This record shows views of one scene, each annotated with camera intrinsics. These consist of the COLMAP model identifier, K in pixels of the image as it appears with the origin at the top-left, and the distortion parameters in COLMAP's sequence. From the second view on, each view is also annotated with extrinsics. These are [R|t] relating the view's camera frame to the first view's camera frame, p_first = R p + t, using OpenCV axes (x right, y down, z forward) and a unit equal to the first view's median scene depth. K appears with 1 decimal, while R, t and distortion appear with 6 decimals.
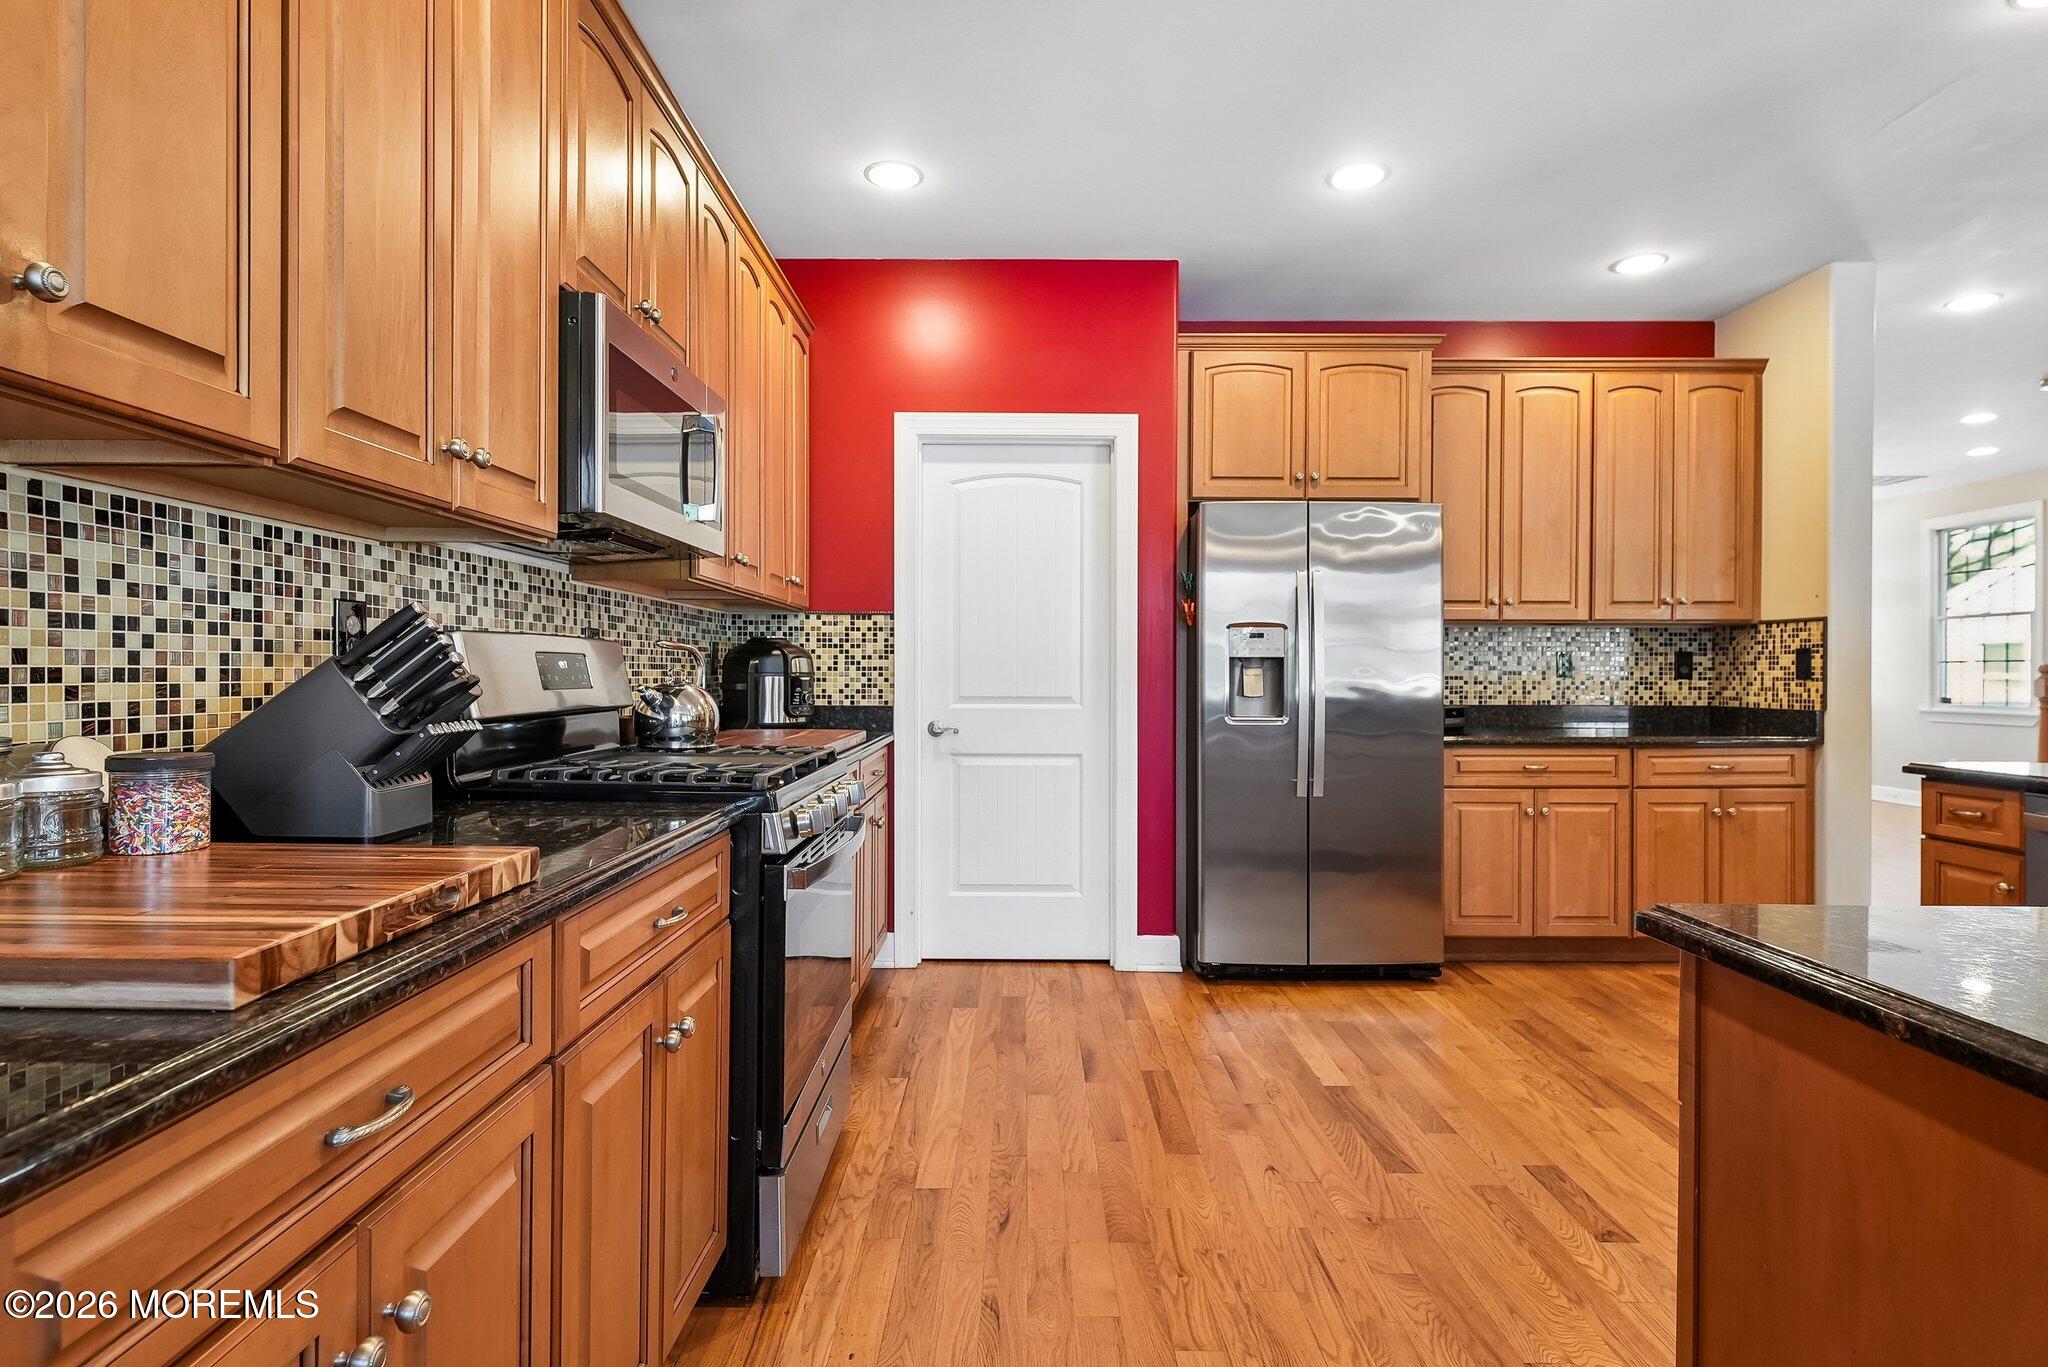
lens RADIAL K [[1039.9, 0, 1018.2], [0, 1039.9, 676.0], [0, 0, 1]] dist [0.002621, -0.001202]
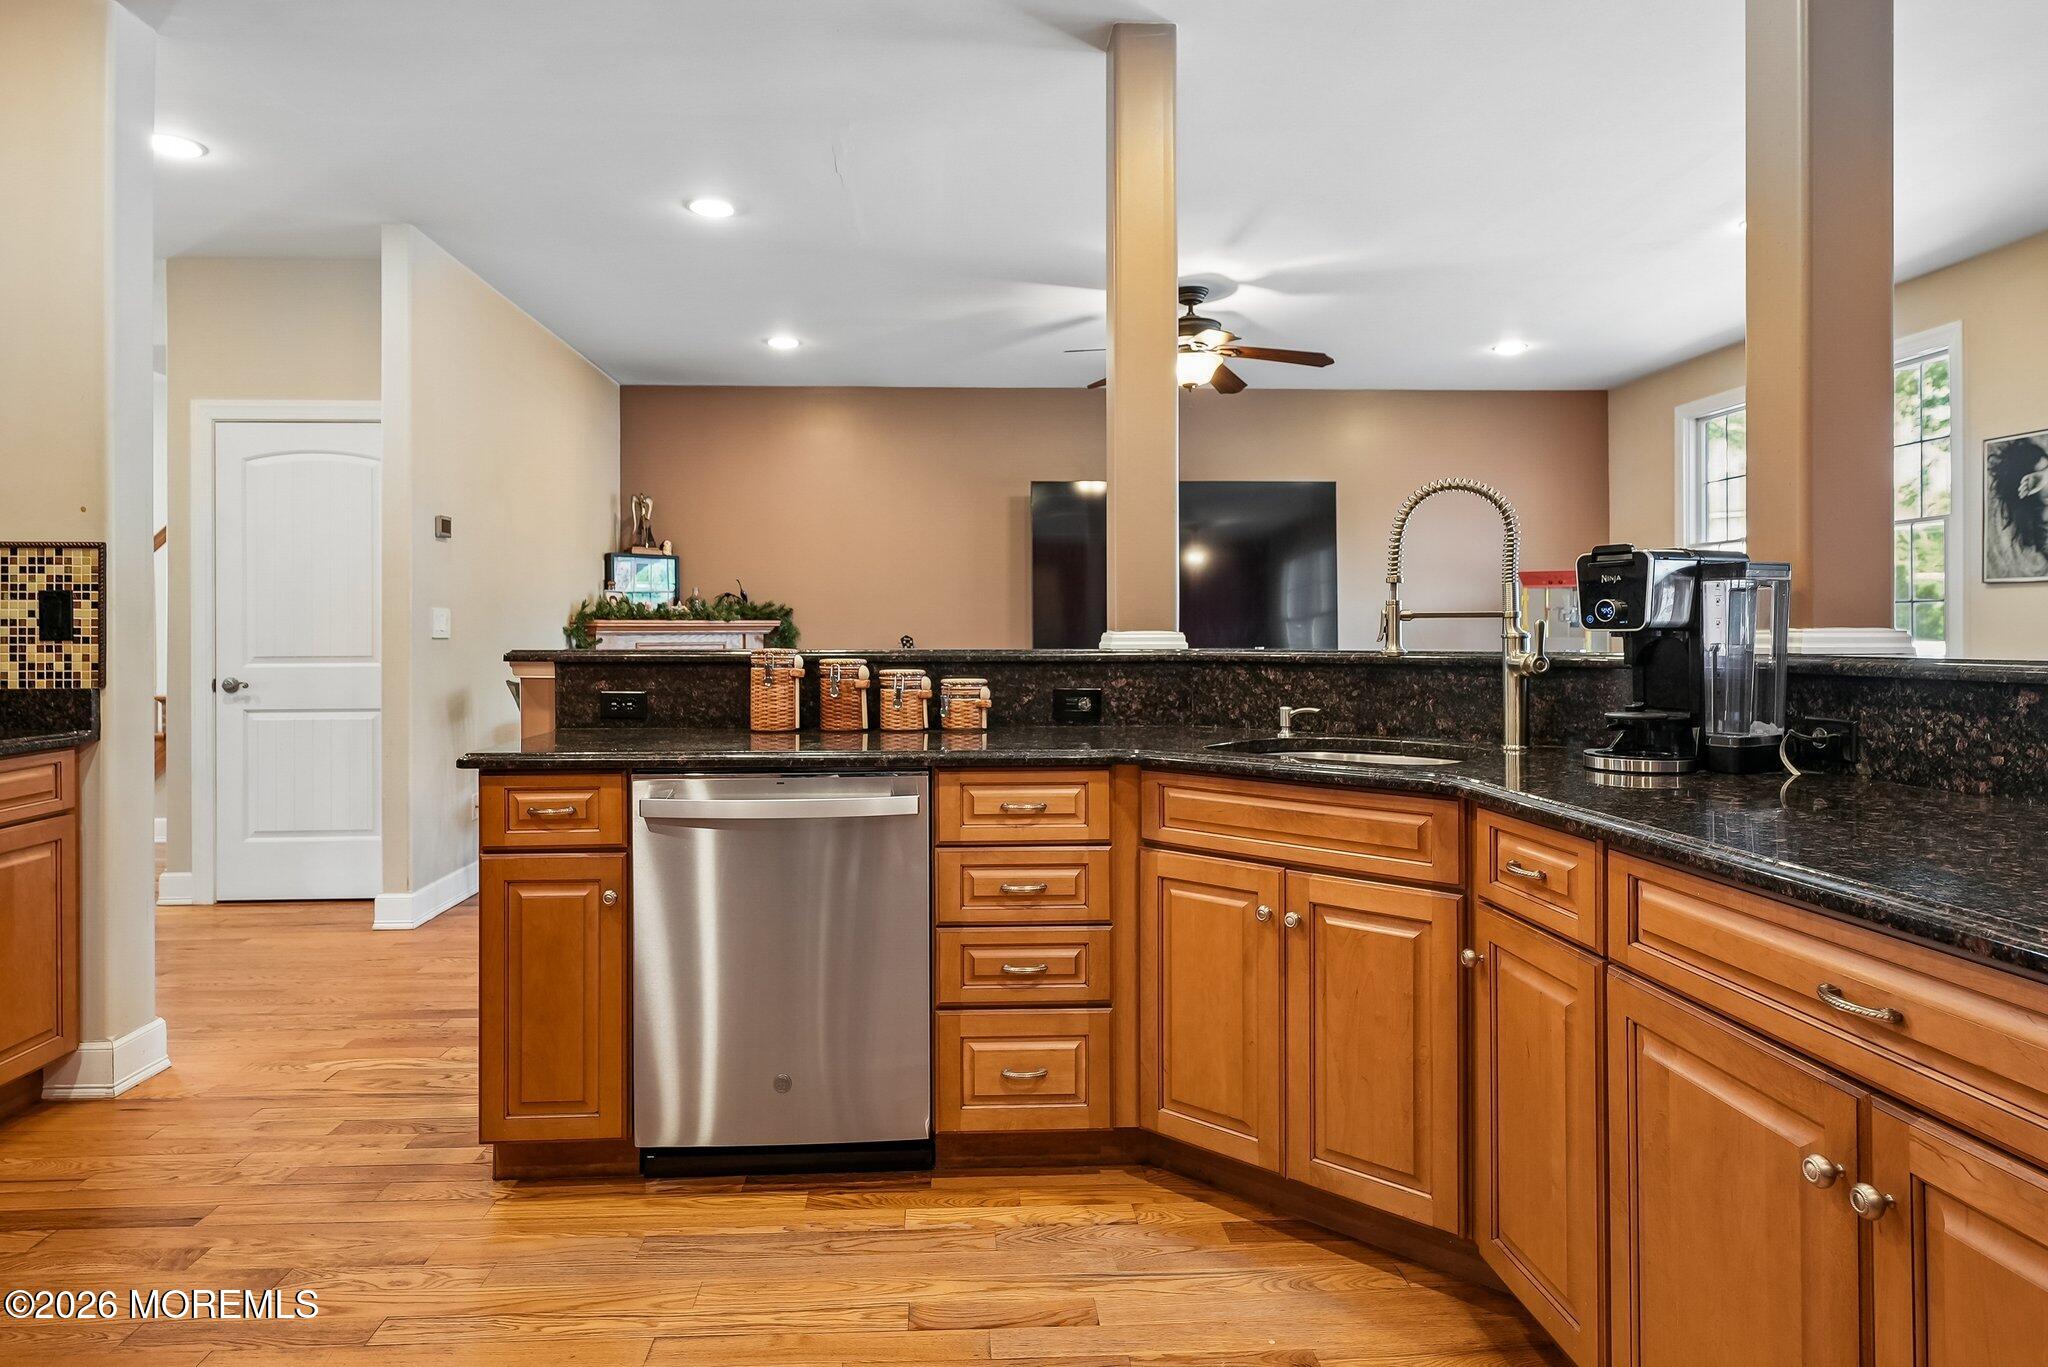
lens RADIAL K [[1189.3, 0, 1003.0], [0, 1189.3, 631.1], [0, 0, 1]] dist [0.002175, -0.000205]
pose [[-0.054301, -0.001559, 0.998523, 0.010309], [0.005213, 0.999985, 0.001845, -0.000624], [-0.998511, 0.005306, -0.054292, 0.483828]]
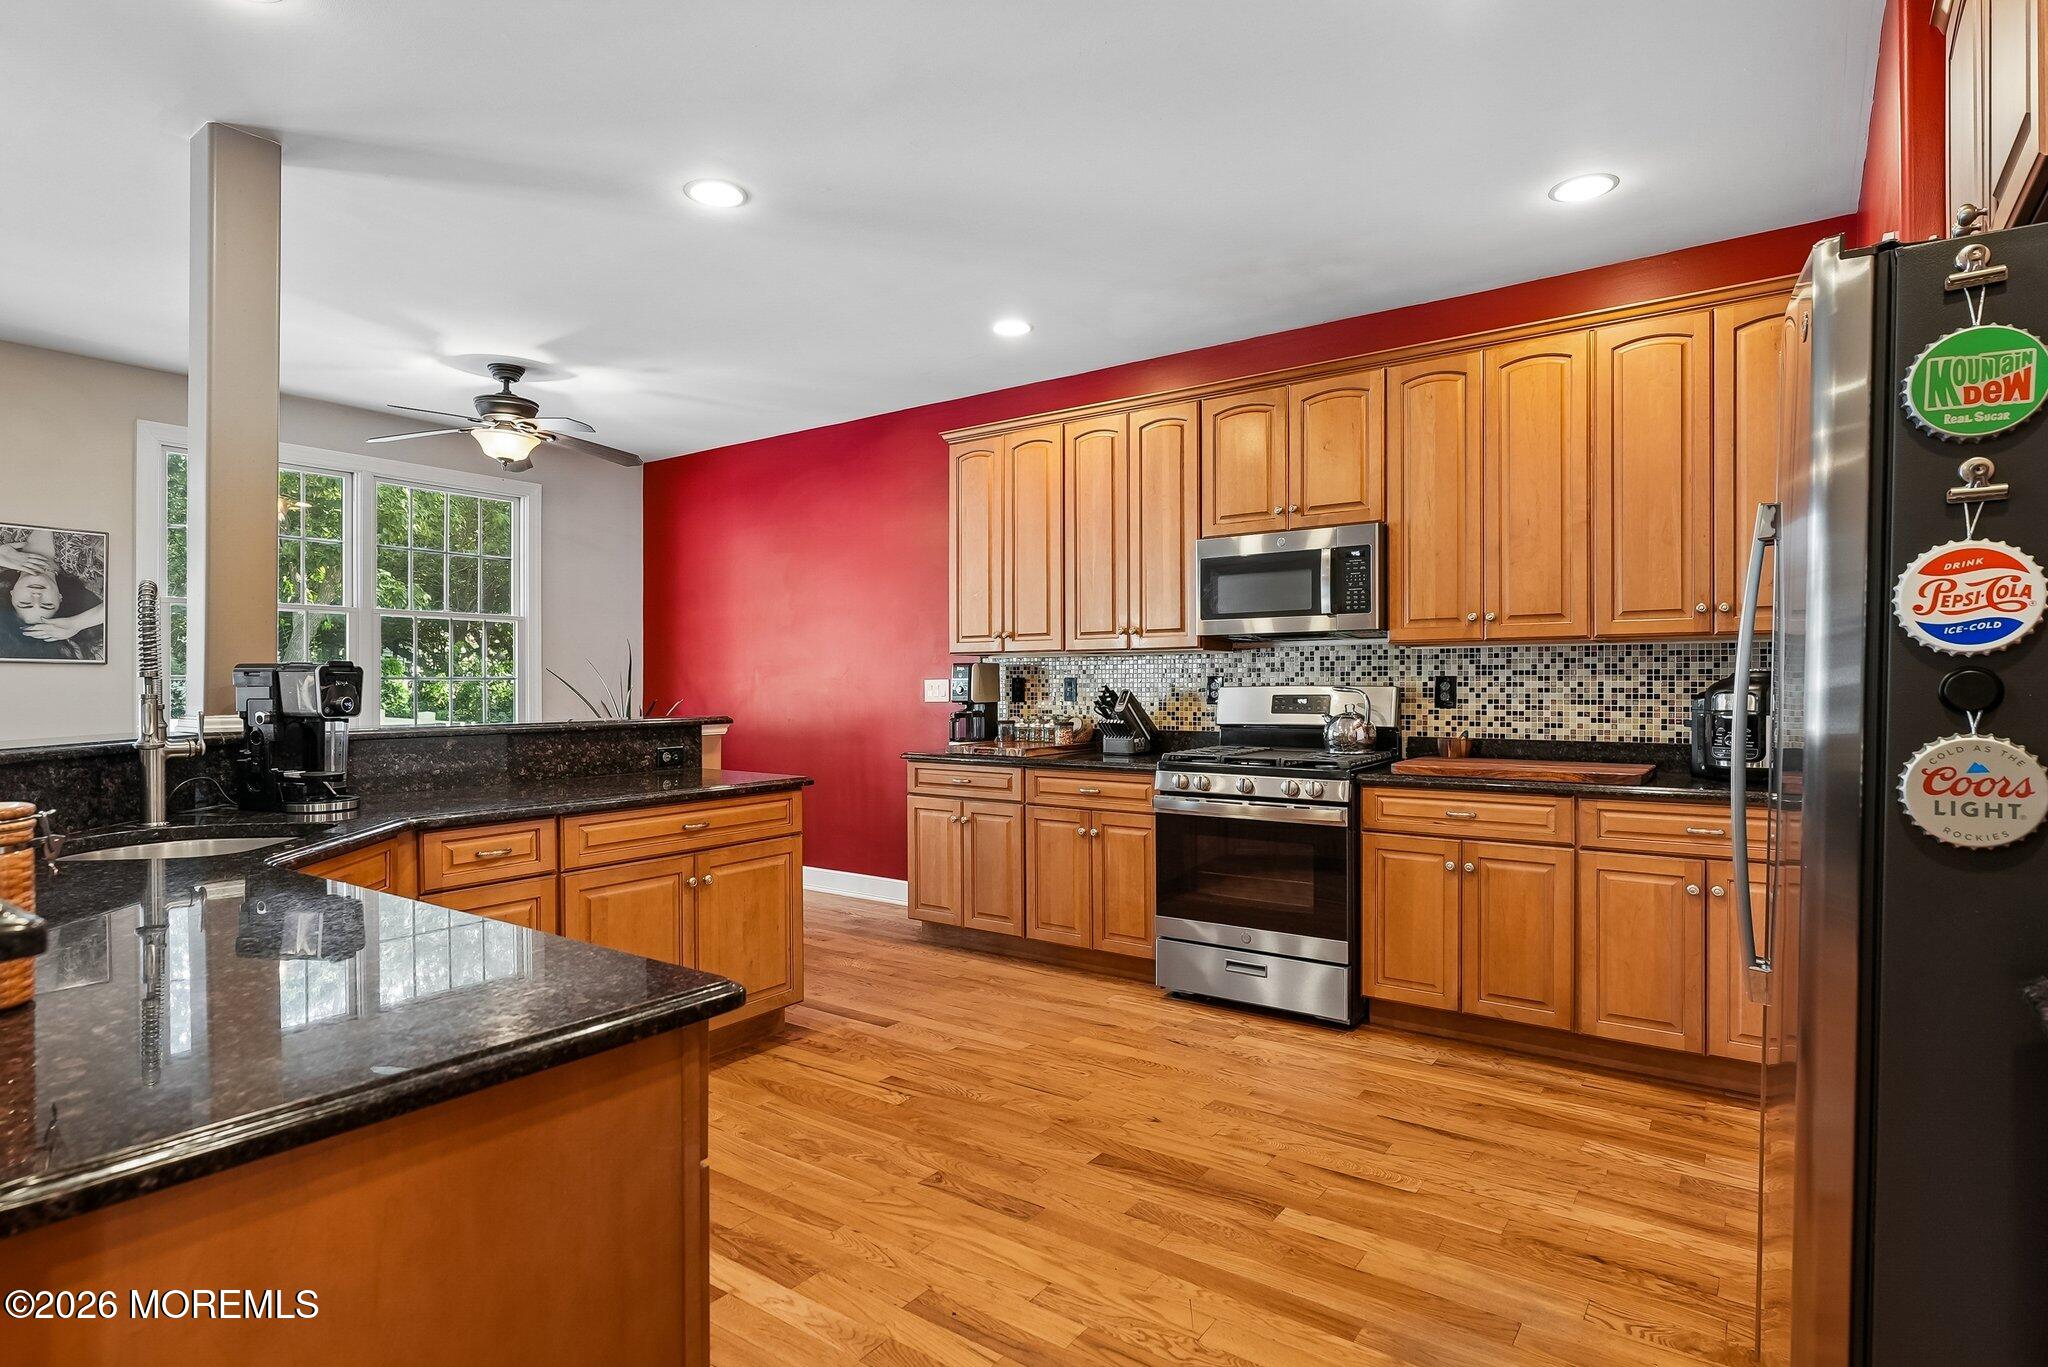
lens RADIAL K [[1061.4, 0, 1007.3], [0, 1061.4, 685.4], [0, 0, 1]] dist [-0.001276, -0.000705]
pose [[-0.590640, -0.002413, -0.806932, 0.805908], [-0.003165, 0.999995, -0.000674, -0.020422], [0.806929, 0.002156, -0.590645, 0.950870]]
